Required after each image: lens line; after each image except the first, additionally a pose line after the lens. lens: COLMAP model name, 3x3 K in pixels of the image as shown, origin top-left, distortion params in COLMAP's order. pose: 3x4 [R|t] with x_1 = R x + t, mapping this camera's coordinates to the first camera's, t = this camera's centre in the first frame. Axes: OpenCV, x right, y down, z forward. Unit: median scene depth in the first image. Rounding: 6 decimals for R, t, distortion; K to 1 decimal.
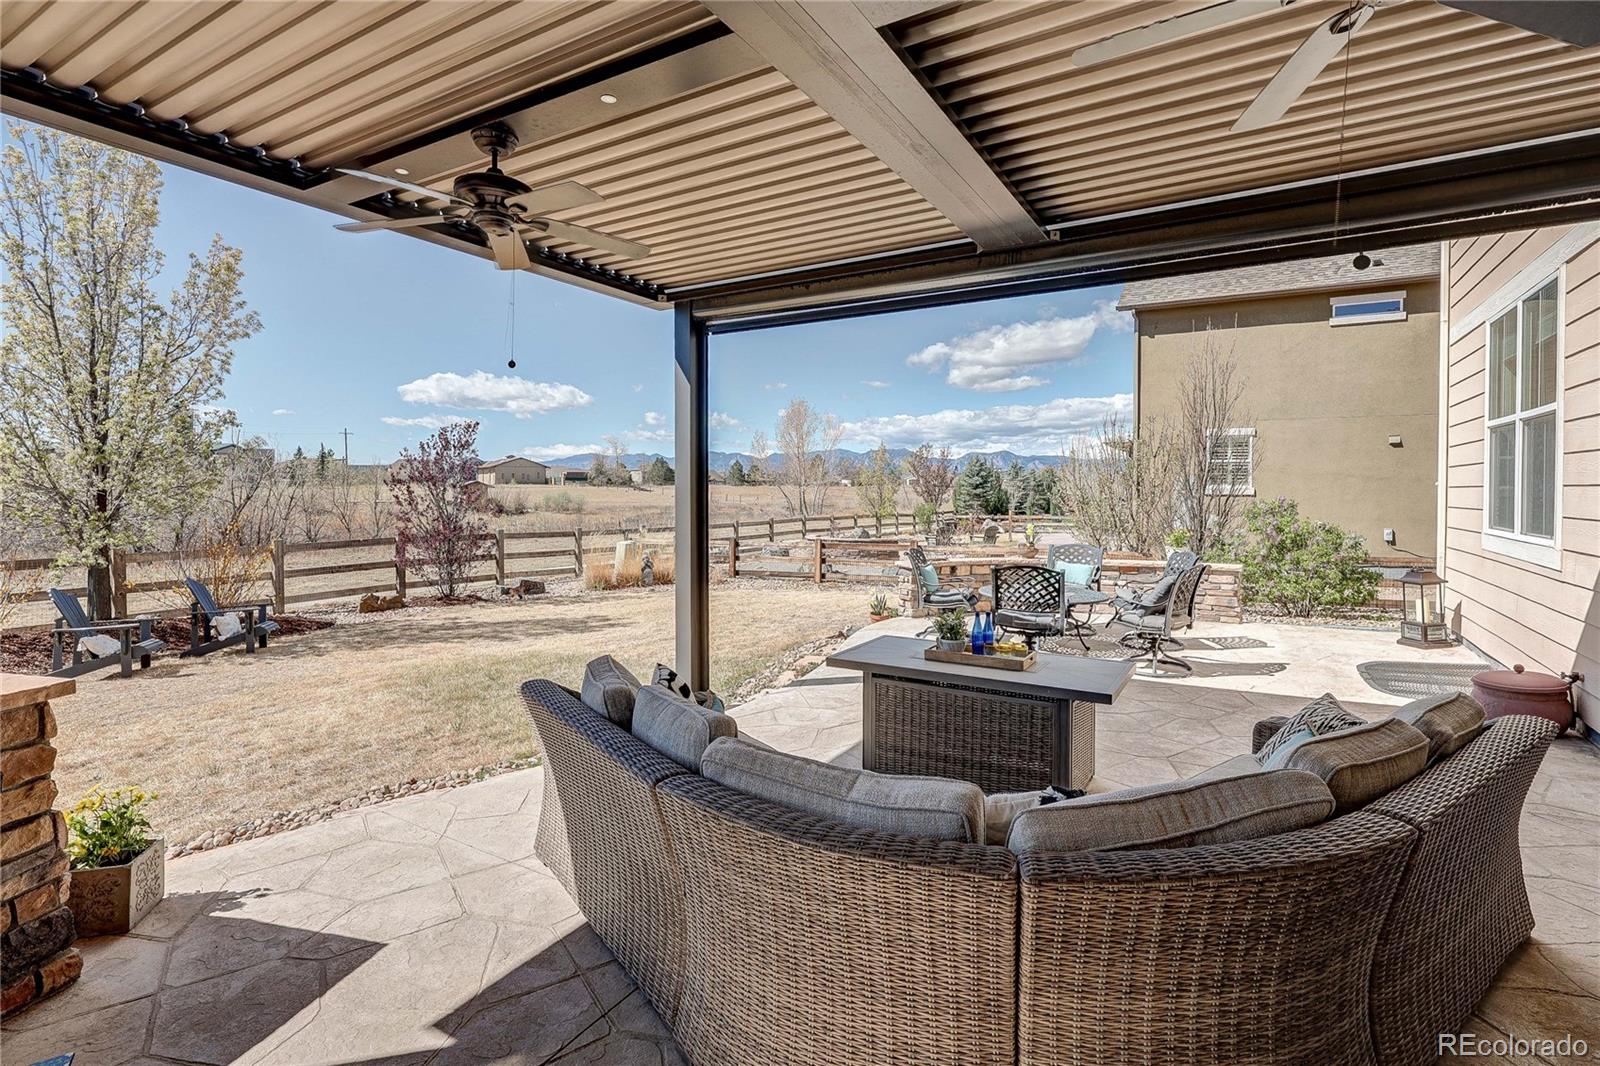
lens RADIAL K [[768.4, 0, 838.6], [0, 768.4, 524.5], [0, 0, 1]] dist [-0.011409, 0.002122]
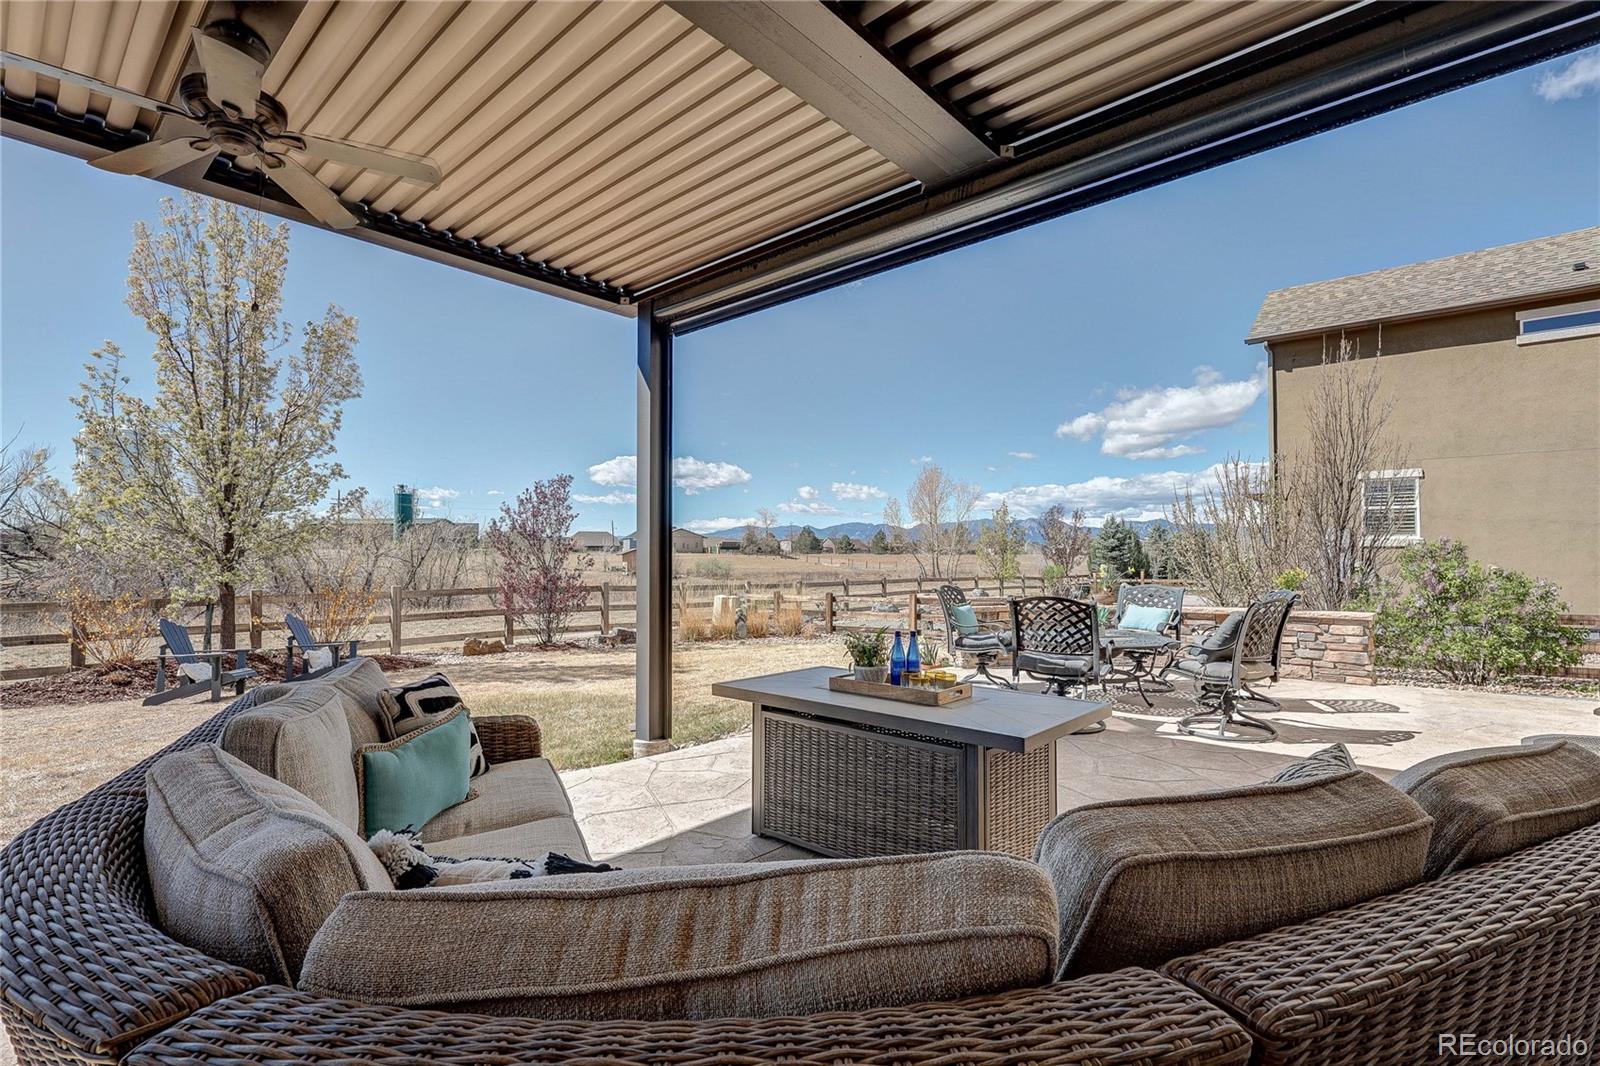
lens RADIAL K [[768.4, 0, 797.4], [0, 768.4, 536.8], [0, 0, 1]] dist [-0.011409, 0.002122]
pose [[0.977496, -0.006004, -0.210869, 0.152598], [-0.007822, 0.997876, -0.064675, 0.044127], [0.210810, 0.064869, 0.975372, 0.139720]]
